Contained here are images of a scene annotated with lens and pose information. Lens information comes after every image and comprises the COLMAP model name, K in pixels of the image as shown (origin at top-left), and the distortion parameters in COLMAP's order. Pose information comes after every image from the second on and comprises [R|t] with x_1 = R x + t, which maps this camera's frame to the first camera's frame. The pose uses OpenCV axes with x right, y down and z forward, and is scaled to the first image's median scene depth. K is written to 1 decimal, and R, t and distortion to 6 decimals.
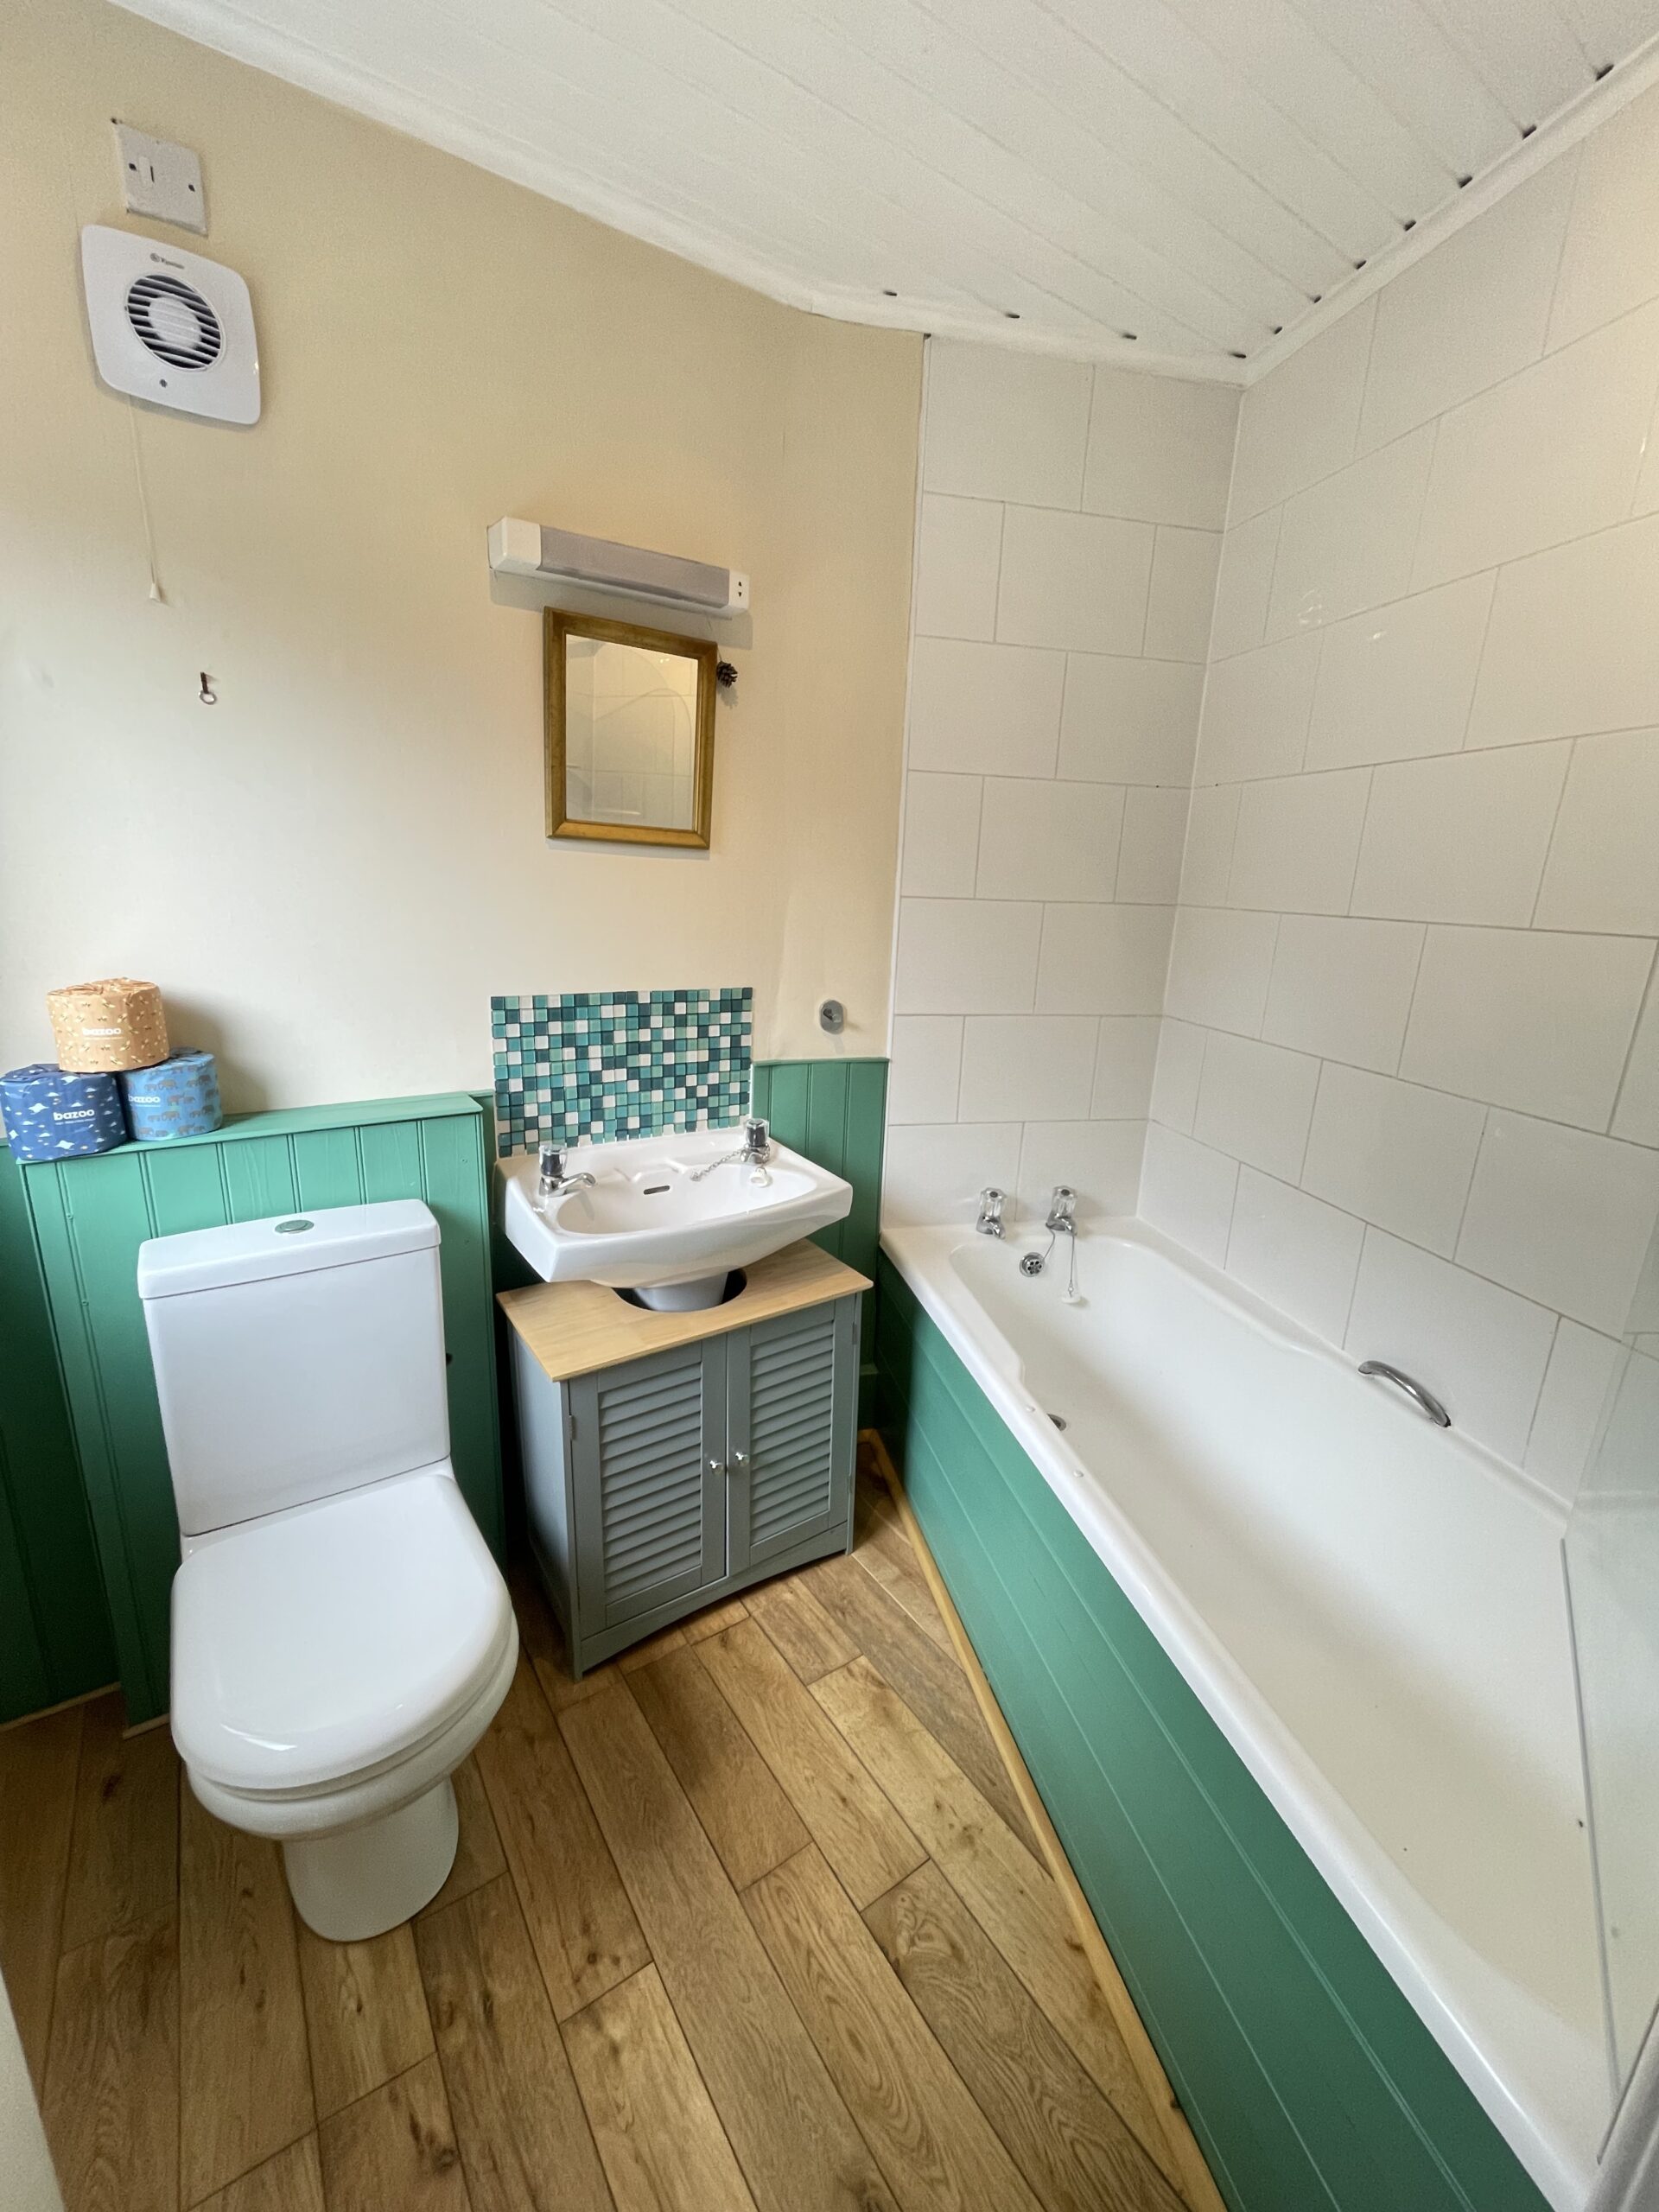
lens RADIAL K [[892.1, 0, 822.4], [0, 892.1, 1103.7], [0, 0, 1]] dist [0.003056, -0.001633]
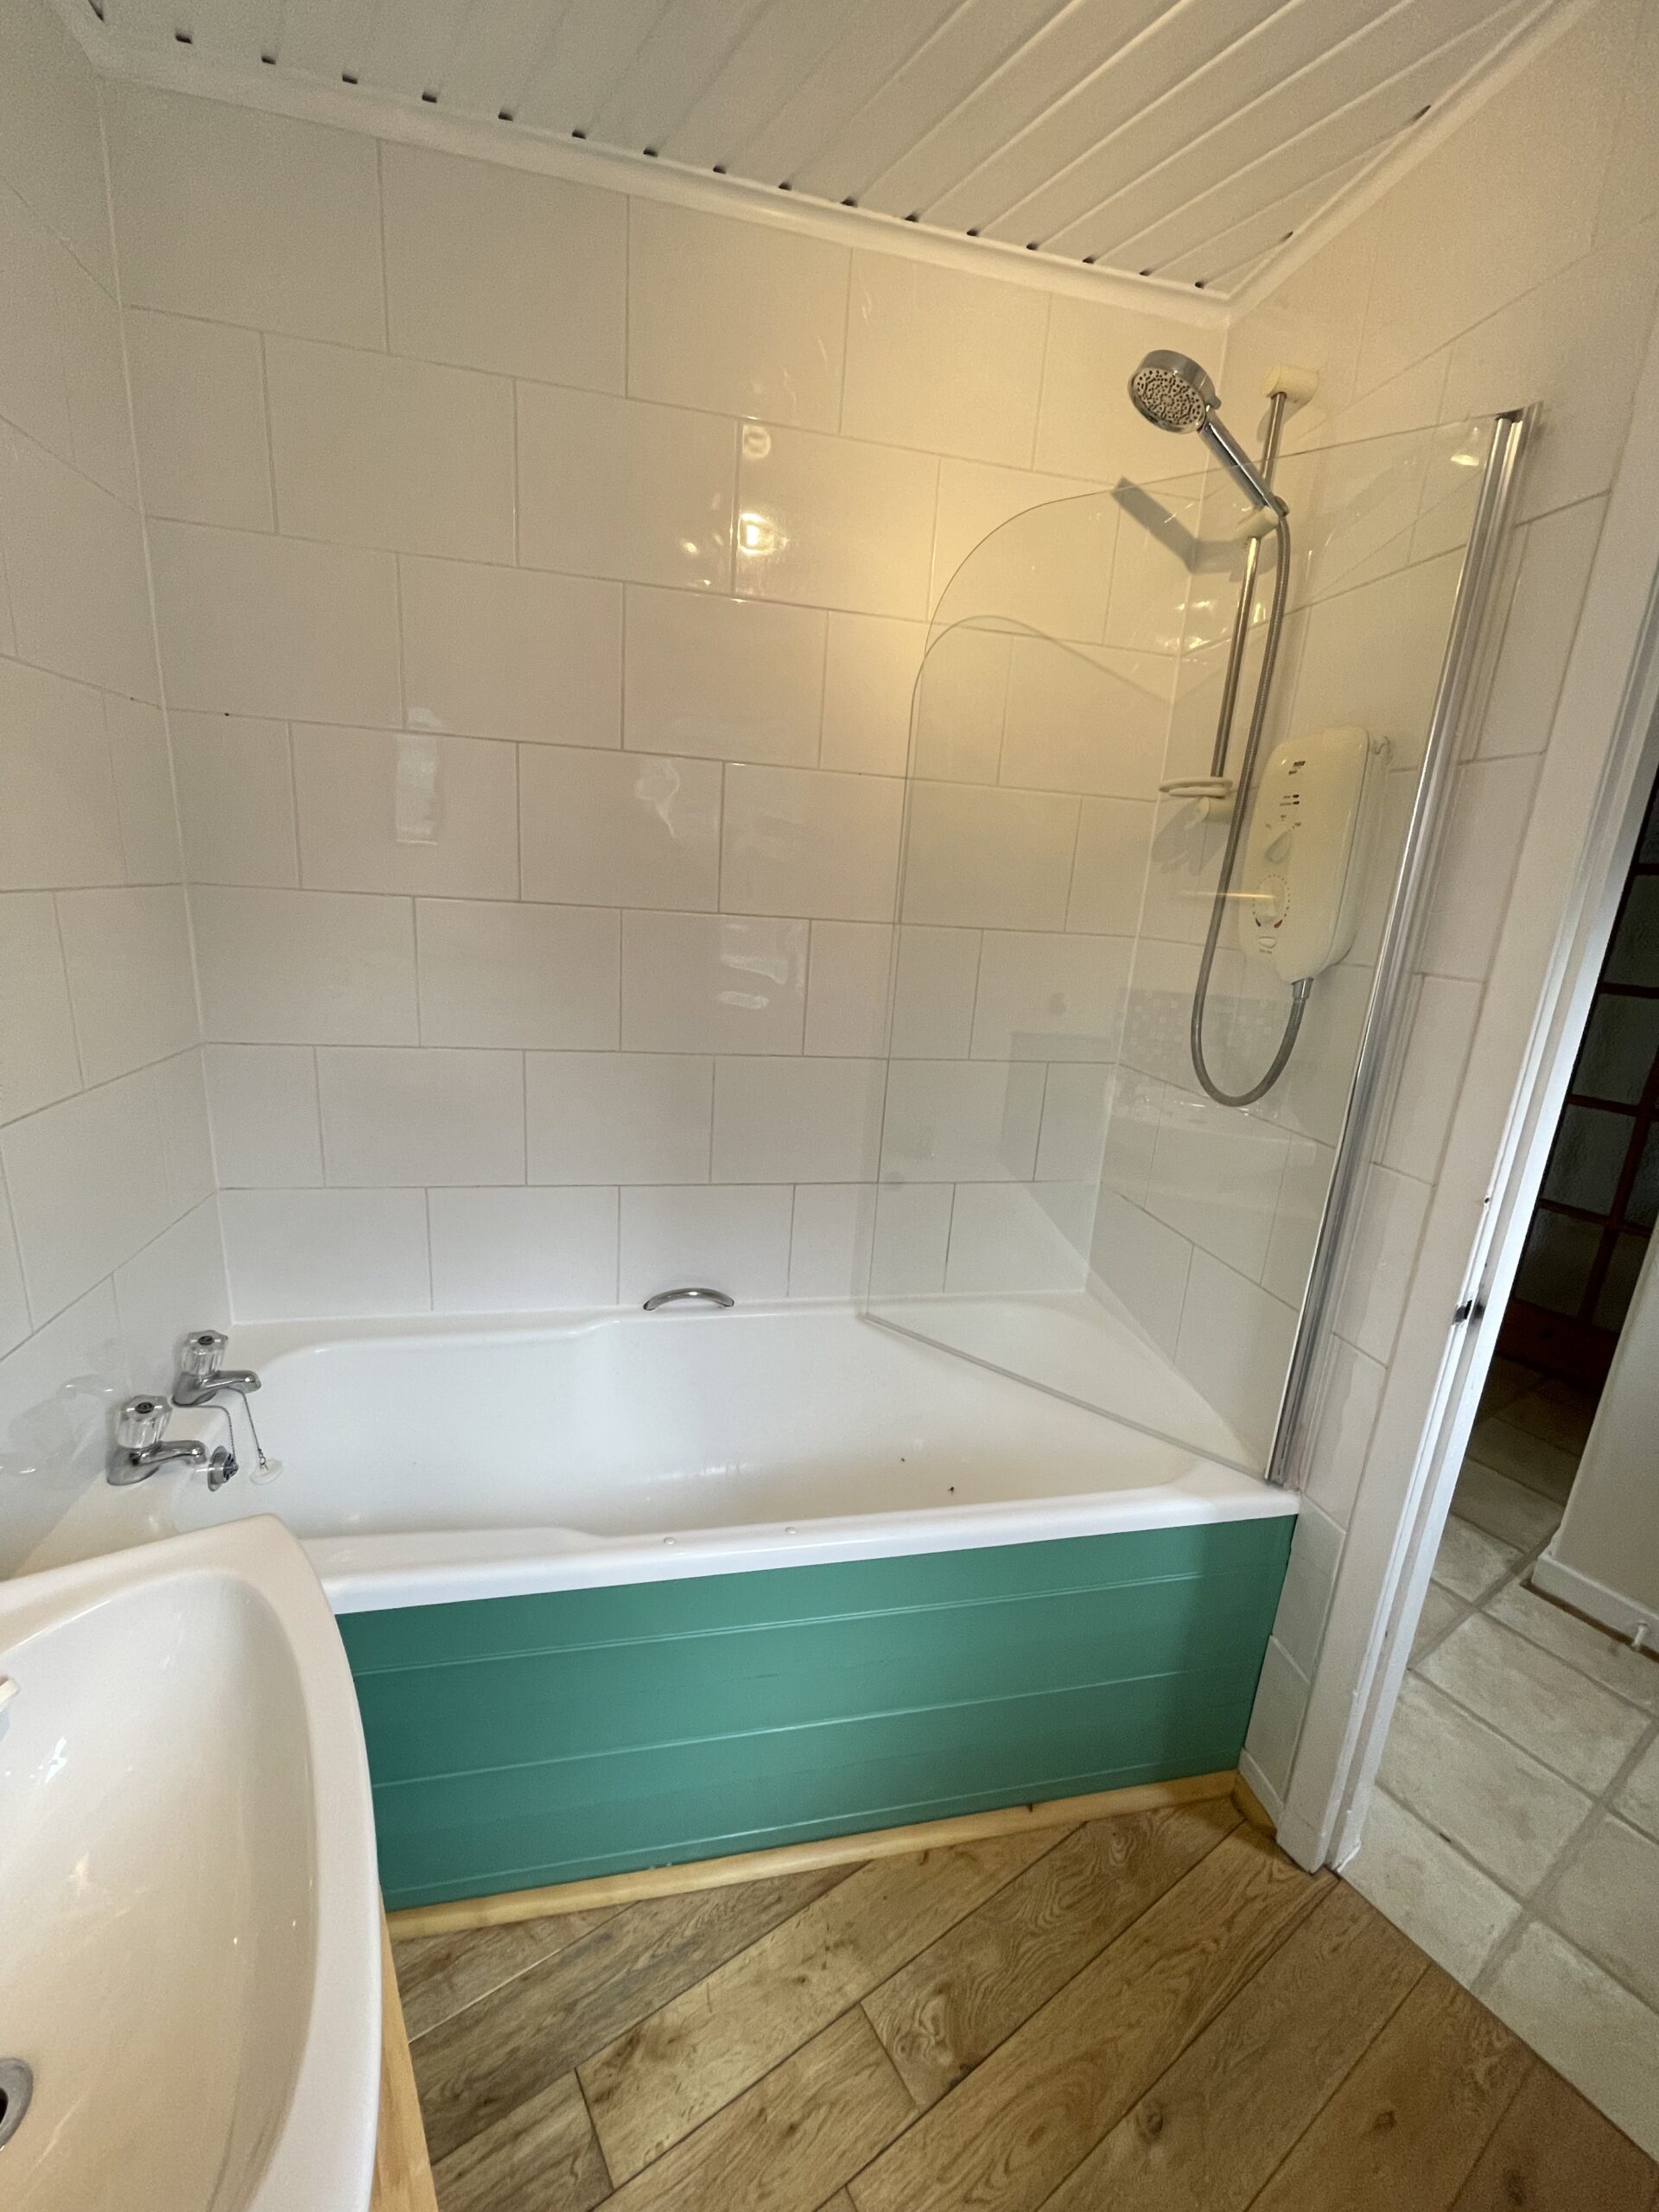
lens RADIAL K [[892.1, 0, 822.7], [0, 892.1, 1103.9], [0, 0, 1]] dist [0.003056, -0.001633]
pose [[0.011217, -0.285450, 0.958328, -0.417920], [0.187674, 0.941958, 0.278377, -0.227462], [-0.982167, 0.176731, 0.064138, 0.708256]]
